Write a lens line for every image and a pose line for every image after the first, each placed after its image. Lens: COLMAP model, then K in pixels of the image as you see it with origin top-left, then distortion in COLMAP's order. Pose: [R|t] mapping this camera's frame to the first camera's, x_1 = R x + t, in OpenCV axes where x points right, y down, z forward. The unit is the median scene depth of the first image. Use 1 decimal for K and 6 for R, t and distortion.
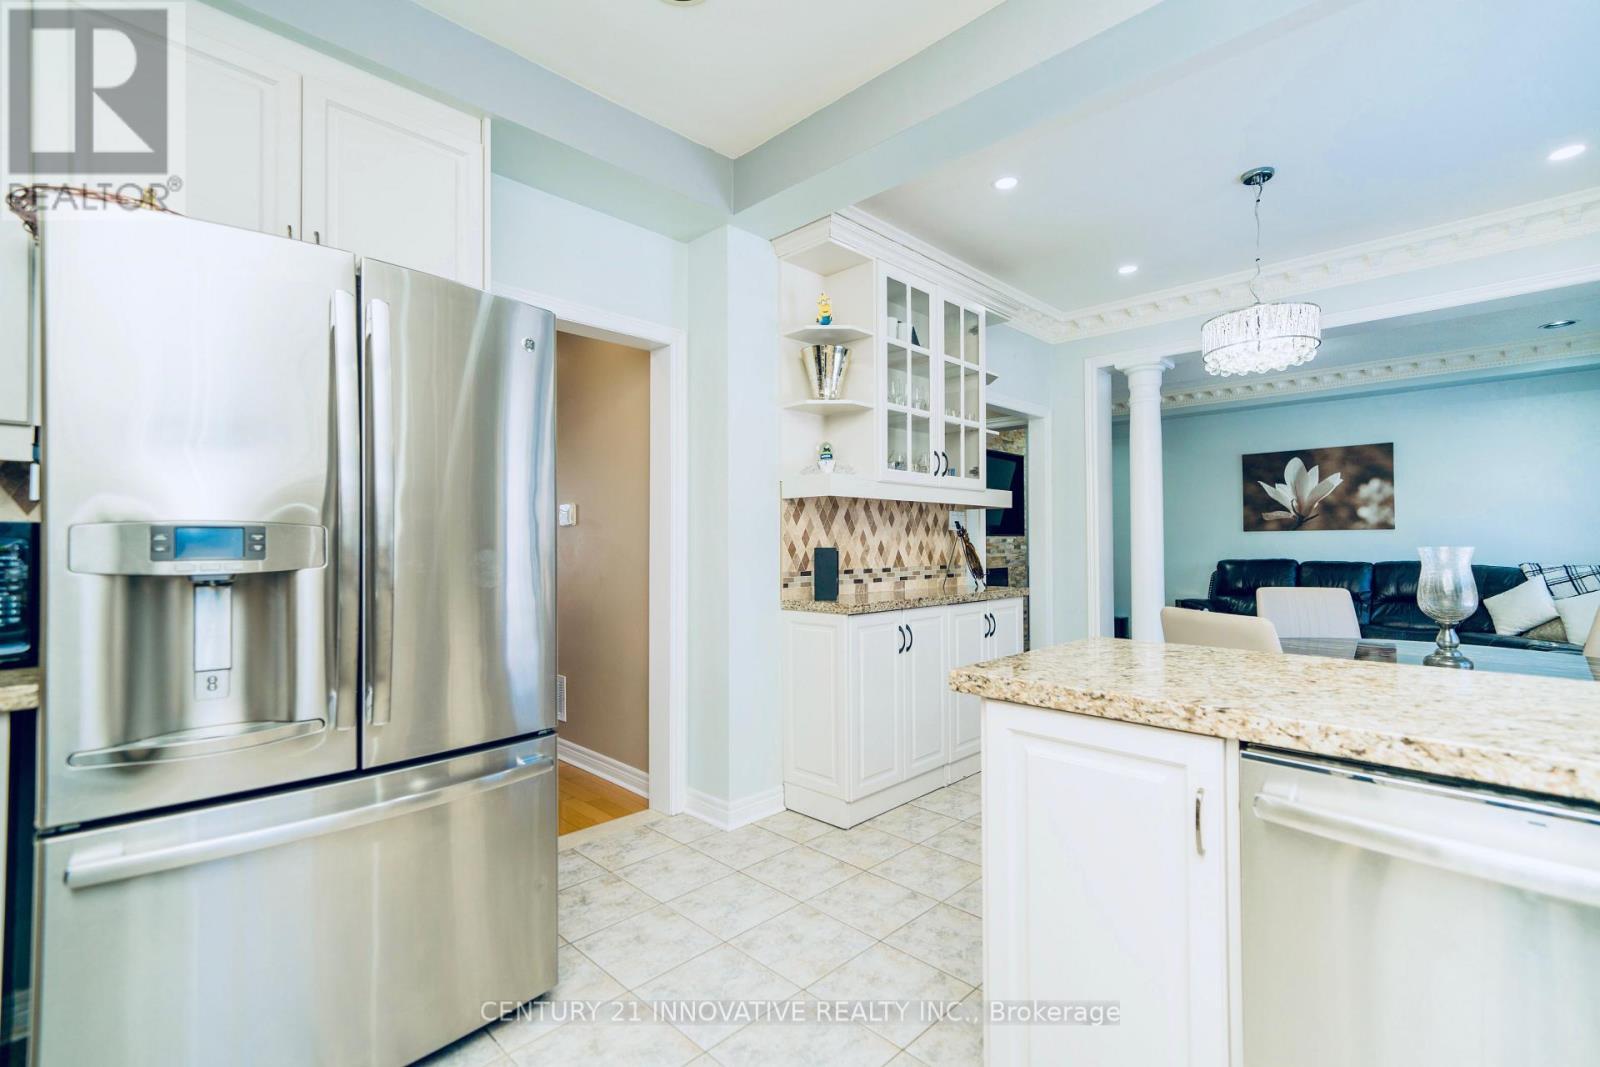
lens RADIAL K [[721.8, 0, 806.0], [0, 721.8, 531.2], [0, 0, 1]] dist [0.021780, 0.001604]
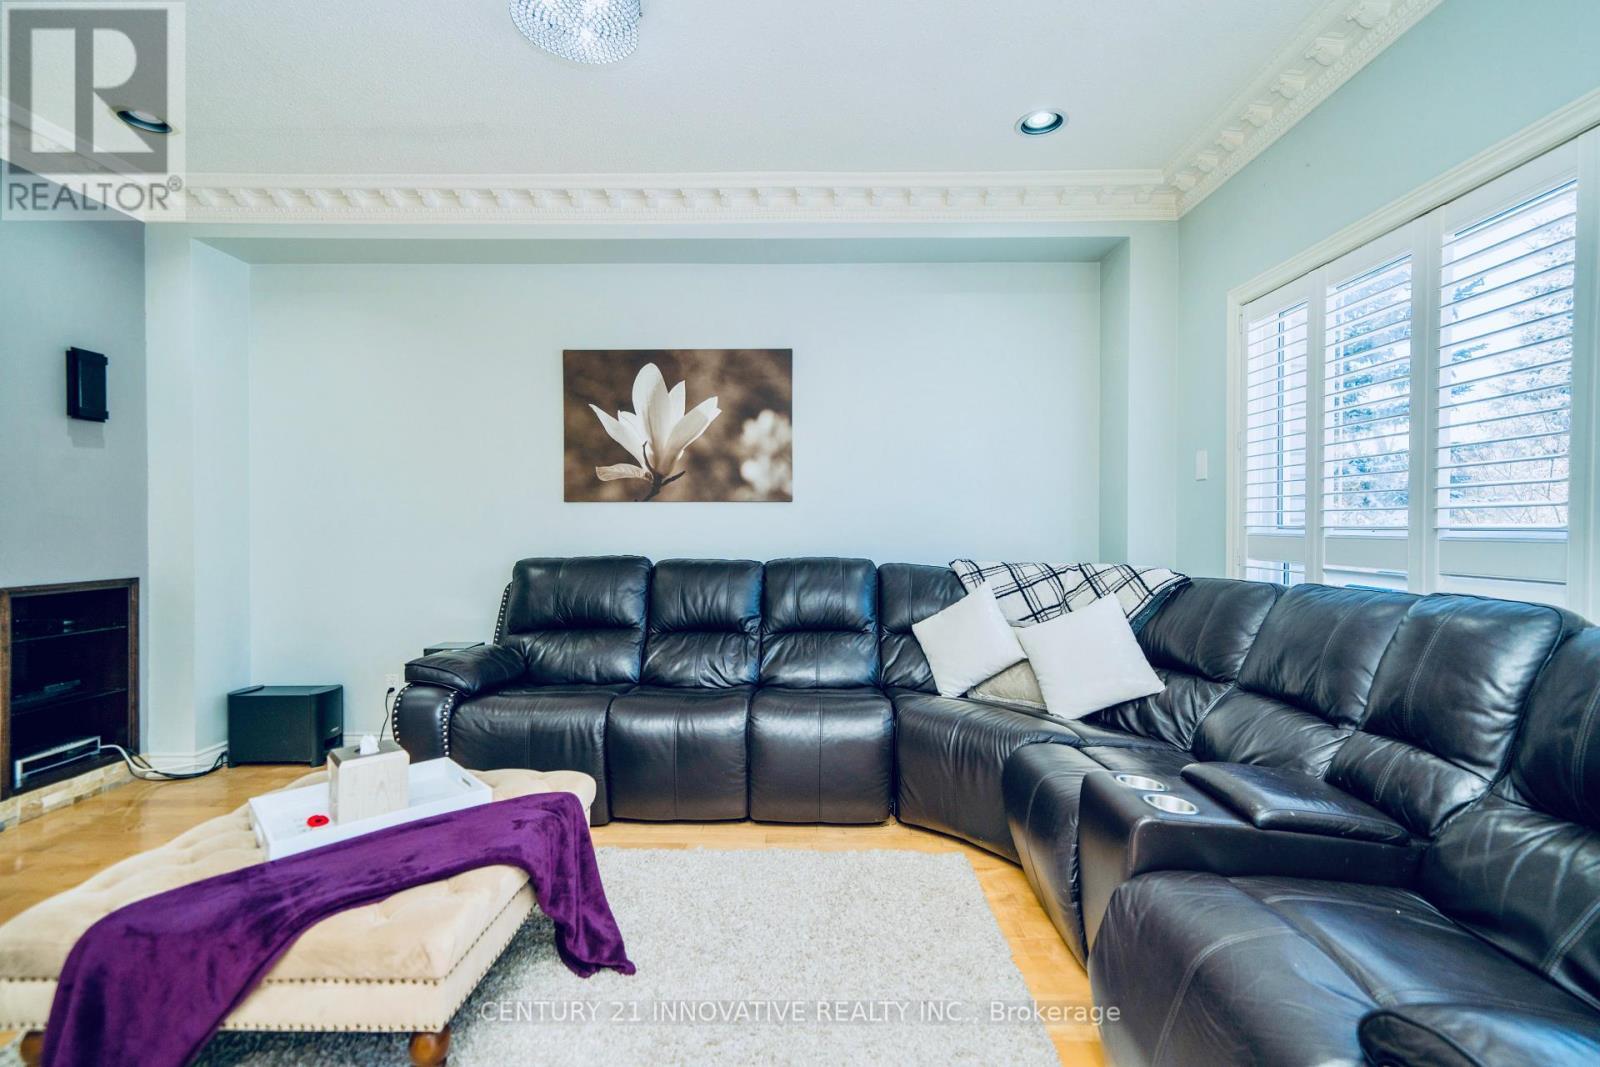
lens RADIAL K [[721.8, 0, 812.4], [0, 721.8, 531.4], [0, 0, 1]] dist [0.021780, 0.001604]
pose [[0.714234, -0.001527, 0.699905, 0.402301], [-0.016659, 0.999677, 0.019181, 0.008872], [-0.699709, -0.025360, 0.713978, 0.560308]]
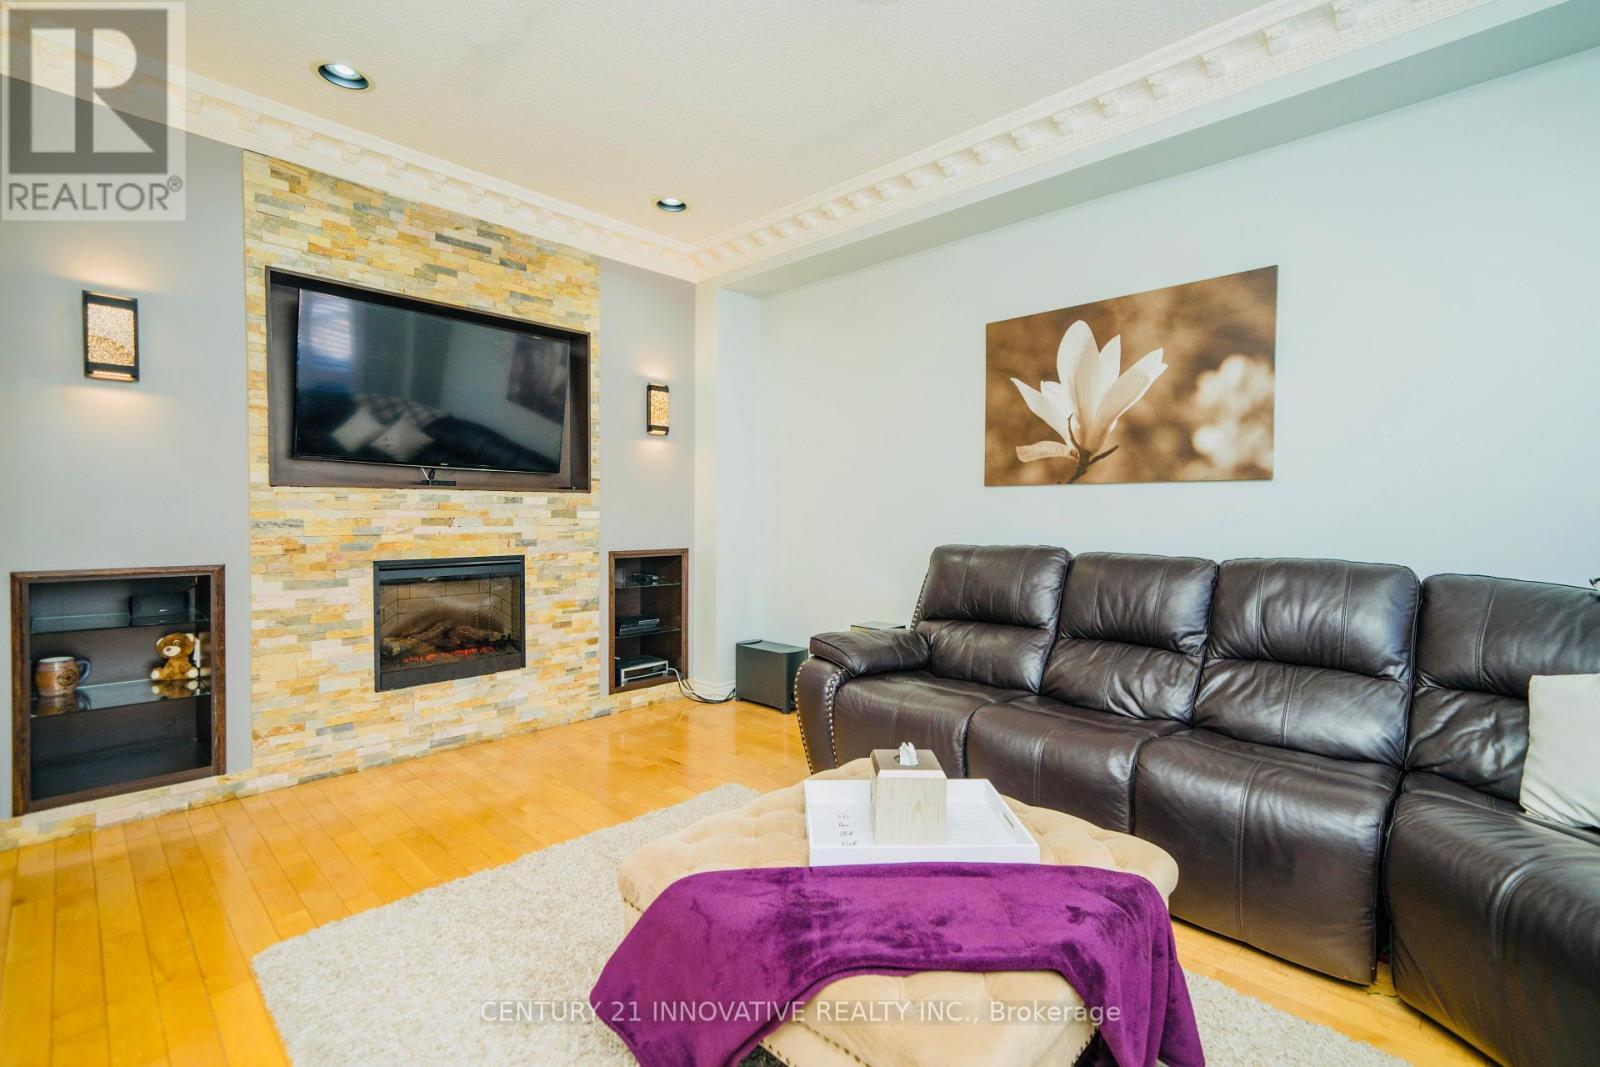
lens RADIAL K [[721.8, 0, 798.1], [0, 721.8, 529.6], [0, 0, 1]] dist [0.021780, 0.001604]
pose [[0.999423, 0.010351, 0.032352, 0.502424], [-0.011764, 0.998972, 0.043787, 0.010128], [-0.031865, -0.044142, 0.998517, 0.572793]]
